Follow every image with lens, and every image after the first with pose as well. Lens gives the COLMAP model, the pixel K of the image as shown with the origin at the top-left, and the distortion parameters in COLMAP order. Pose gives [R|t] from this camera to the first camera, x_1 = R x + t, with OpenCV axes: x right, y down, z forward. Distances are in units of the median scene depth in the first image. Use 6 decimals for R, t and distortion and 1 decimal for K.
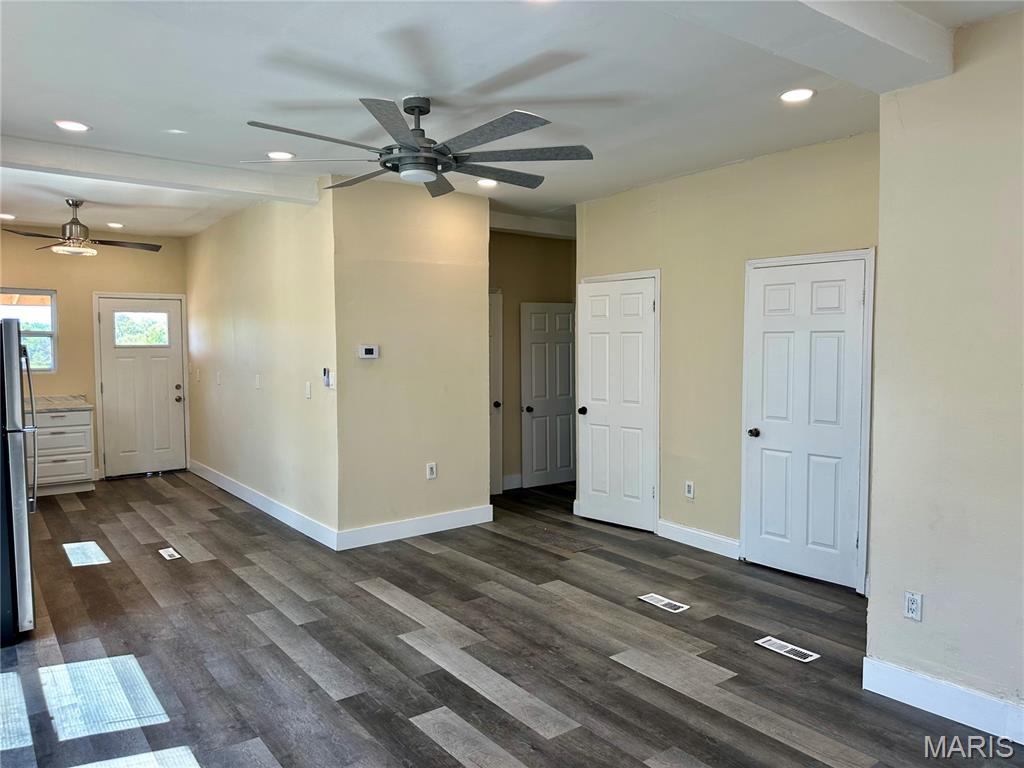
lens RADIAL K [[719.6, 0, 512.0], [0, 719.6, 384.0], [0, 0, 1]] dist [0.120940, -0.209435]
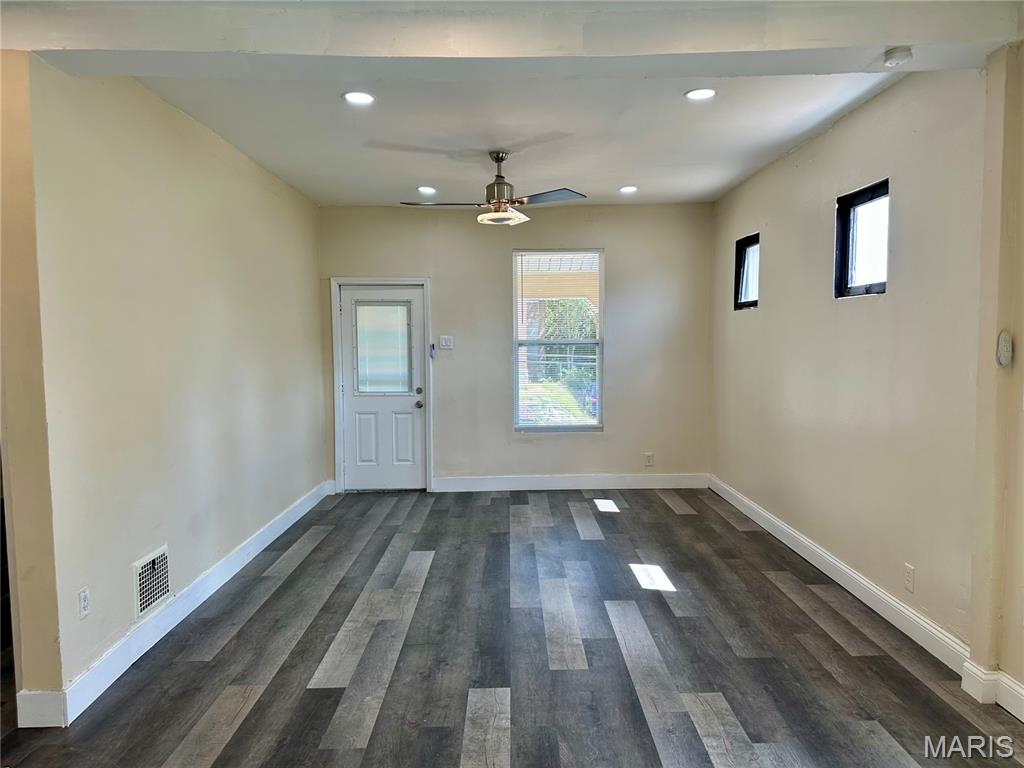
lens RADIAL K [[719.6, 0, 512.0], [0, 719.6, 384.0], [0, 0, 1]] dist [0.120940, -0.209435]
pose [[-0.796093, -0.027117, 0.604567, -0.329942], [0.047383, 0.993136, 0.106939, -0.043975], [-0.603317, 0.113780, -0.789343, 0.932873]]
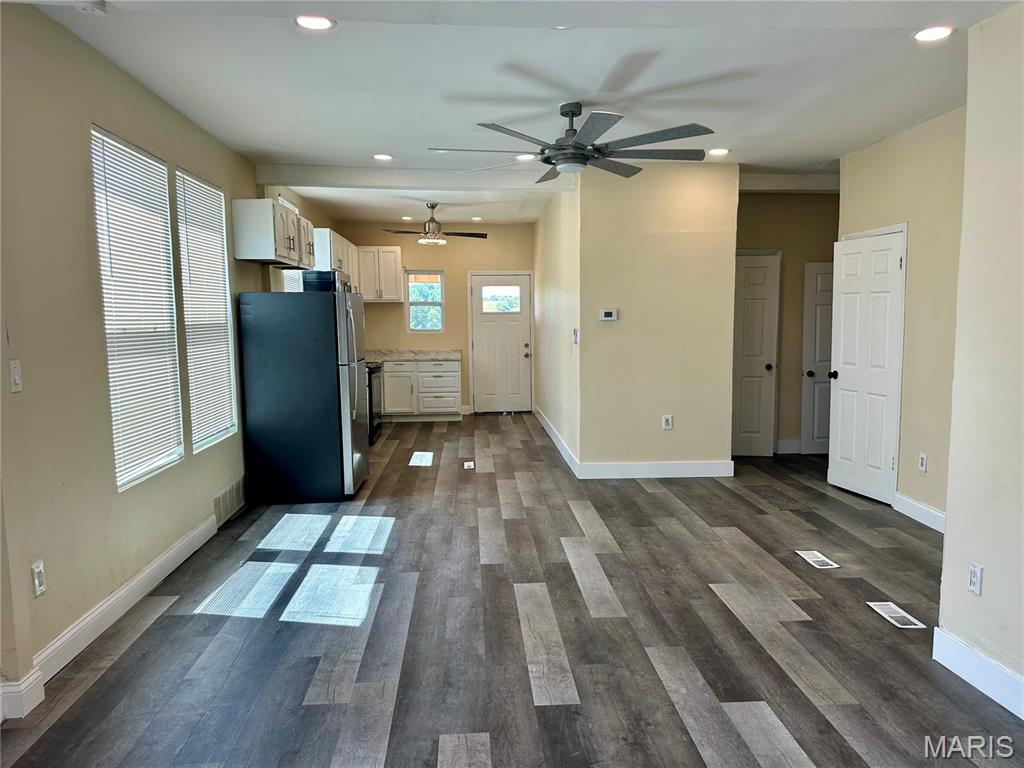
lens RADIAL K [[719.6, 0, 512.0], [0, 719.6, 384.0], [0, 0, 1]] dist [0.120940, -0.209435]
pose [[0.832558, 0.049319, -0.551737, 0.373867], [-0.025341, 0.998377, 0.051004, 0.014104], [0.553357, -0.028482, 0.832457, -0.068648]]
